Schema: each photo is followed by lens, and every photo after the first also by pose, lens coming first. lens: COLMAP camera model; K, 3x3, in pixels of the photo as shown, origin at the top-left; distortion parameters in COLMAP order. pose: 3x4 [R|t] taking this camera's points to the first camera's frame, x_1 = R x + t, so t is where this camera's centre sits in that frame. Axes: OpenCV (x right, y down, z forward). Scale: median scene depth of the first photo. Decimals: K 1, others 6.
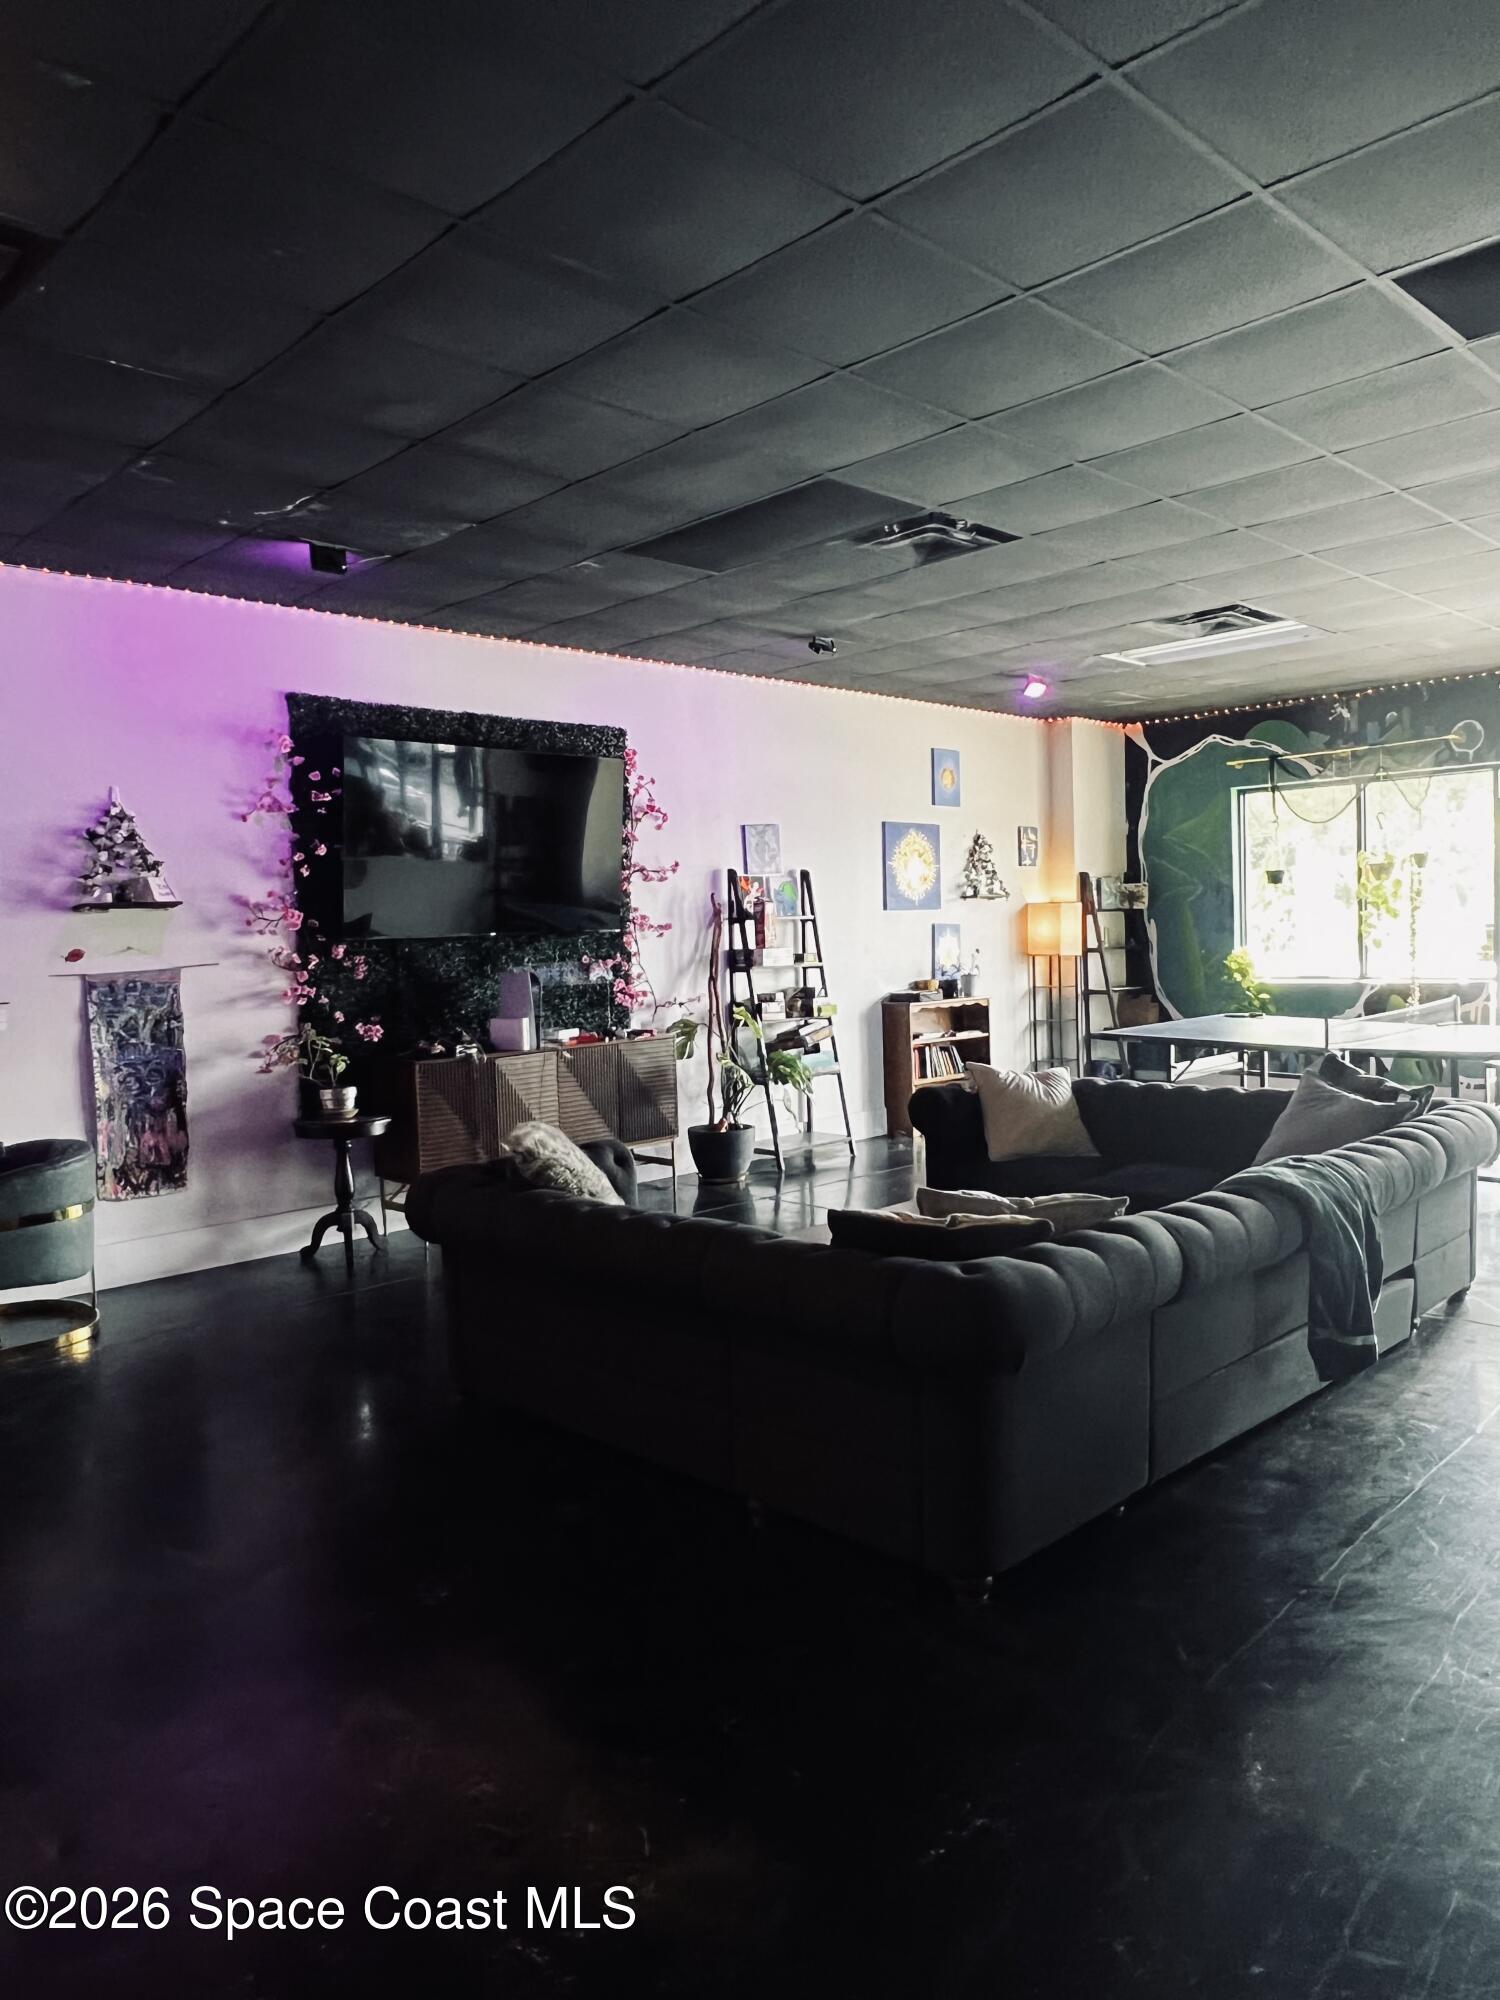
lens RADIAL K [[1350.5, 0, 749.8], [0, 1350.5, 986.4], [0, 0, 1]] dist [-0.003022, -0.002709]
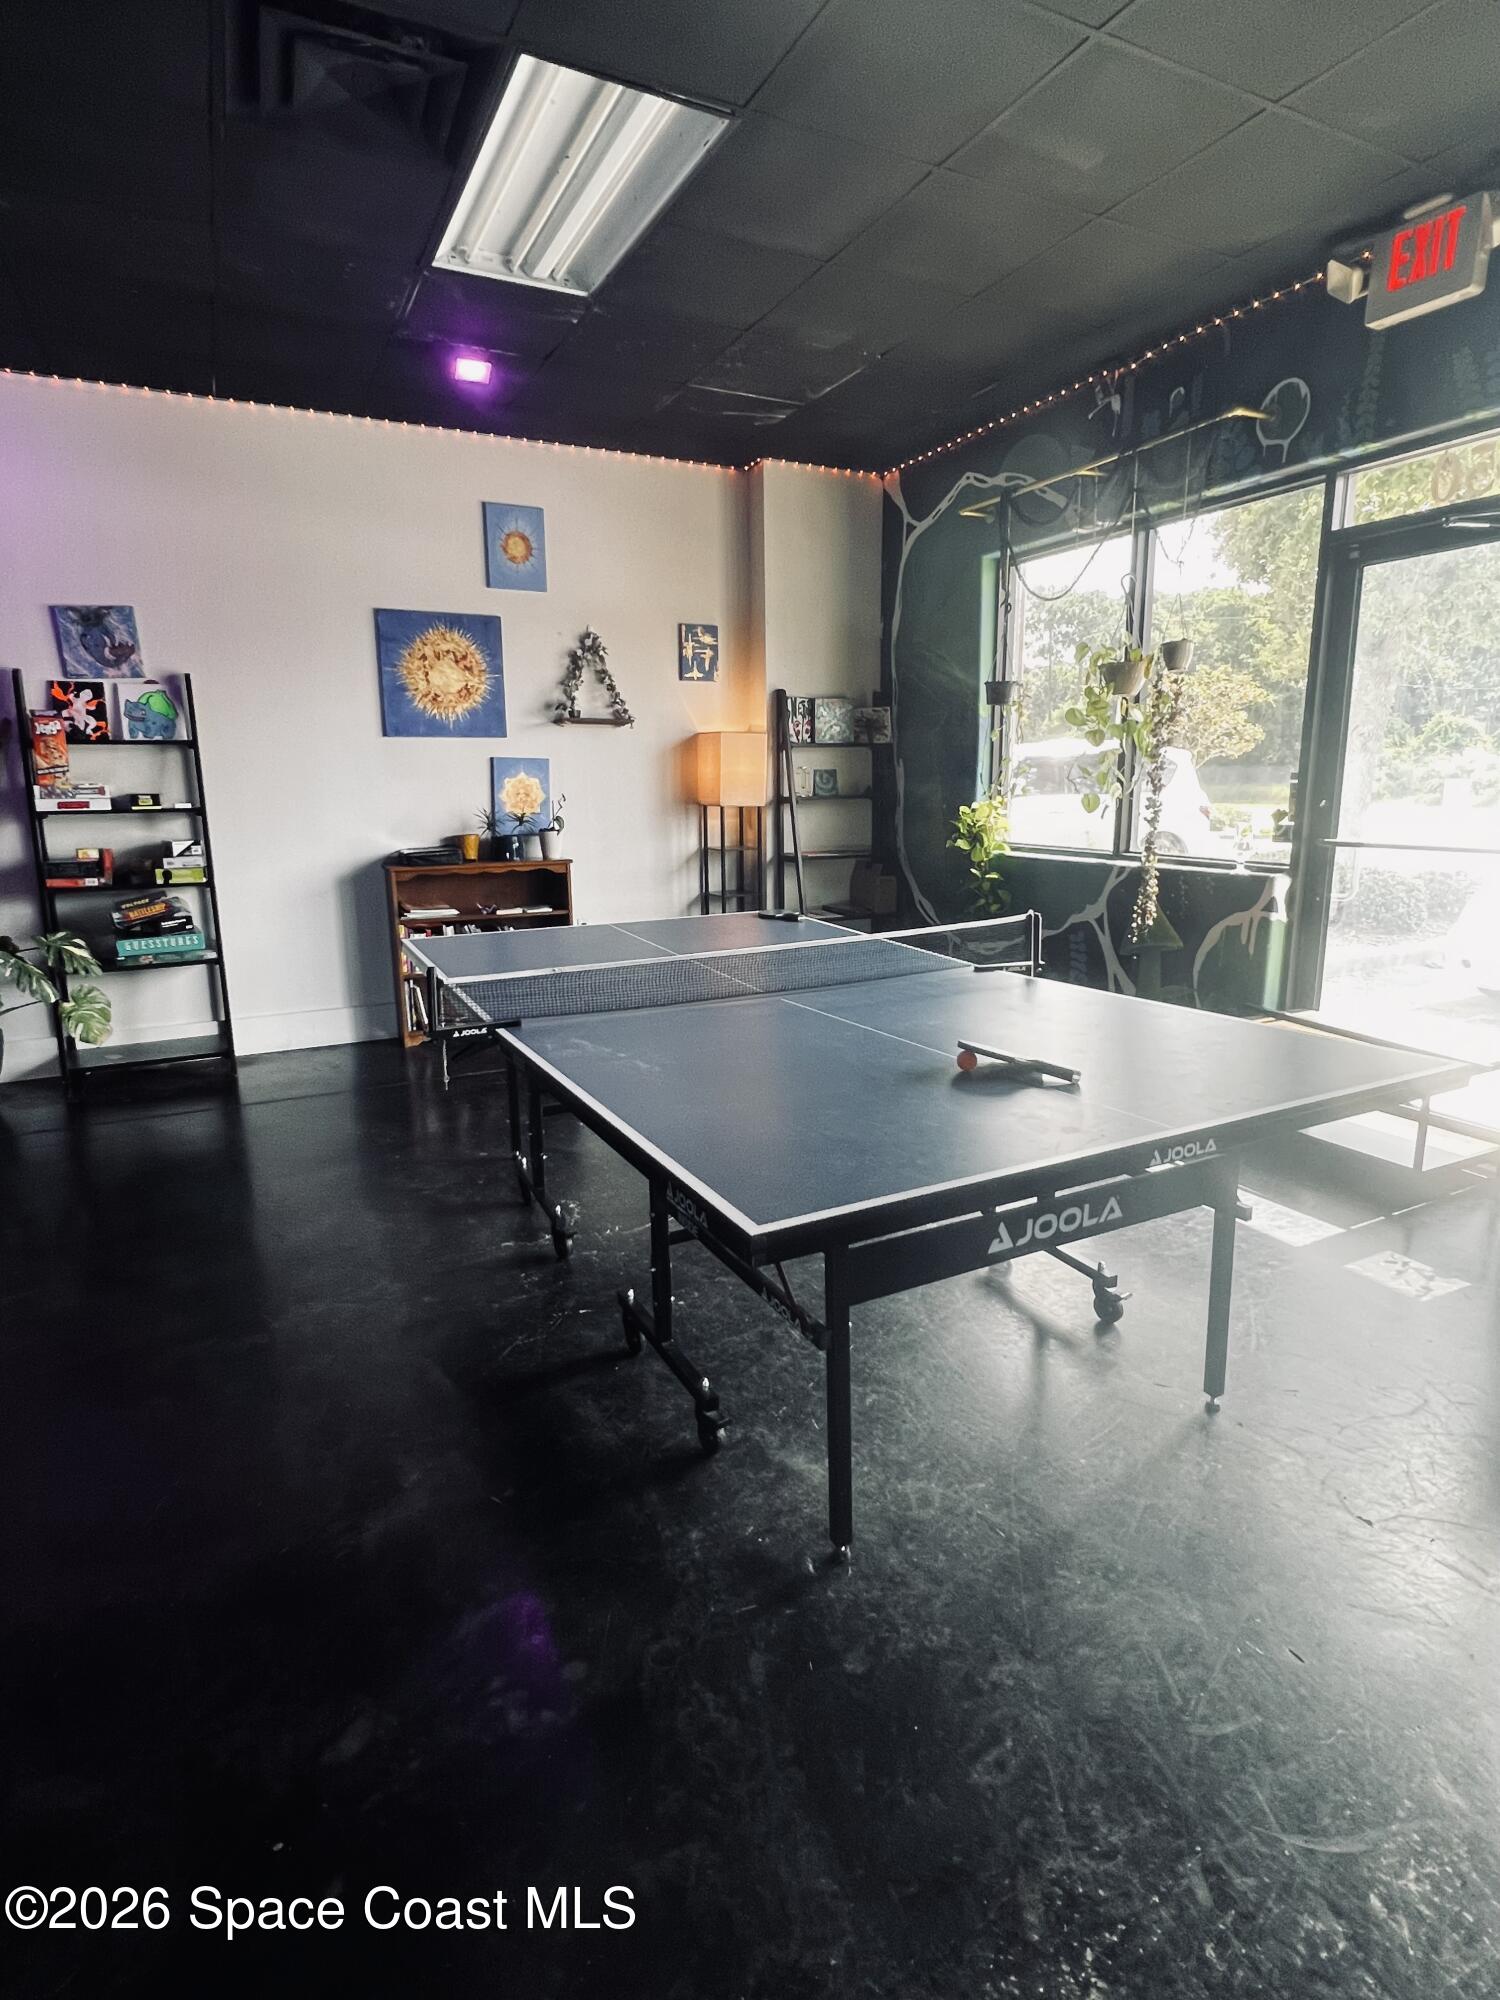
lens RADIAL K [[1044.7, 0, 752.3], [0, 1044.7, 988.8], [0, 0, 1]] dist [-0.002162, 0.000491]
pose [[0.954576, 0.080314, -0.286940, 0.574022], [-0.032020, 0.985063, 0.169193, -0.029760], [0.296243, -0.152320, 0.942889, 0.631186]]
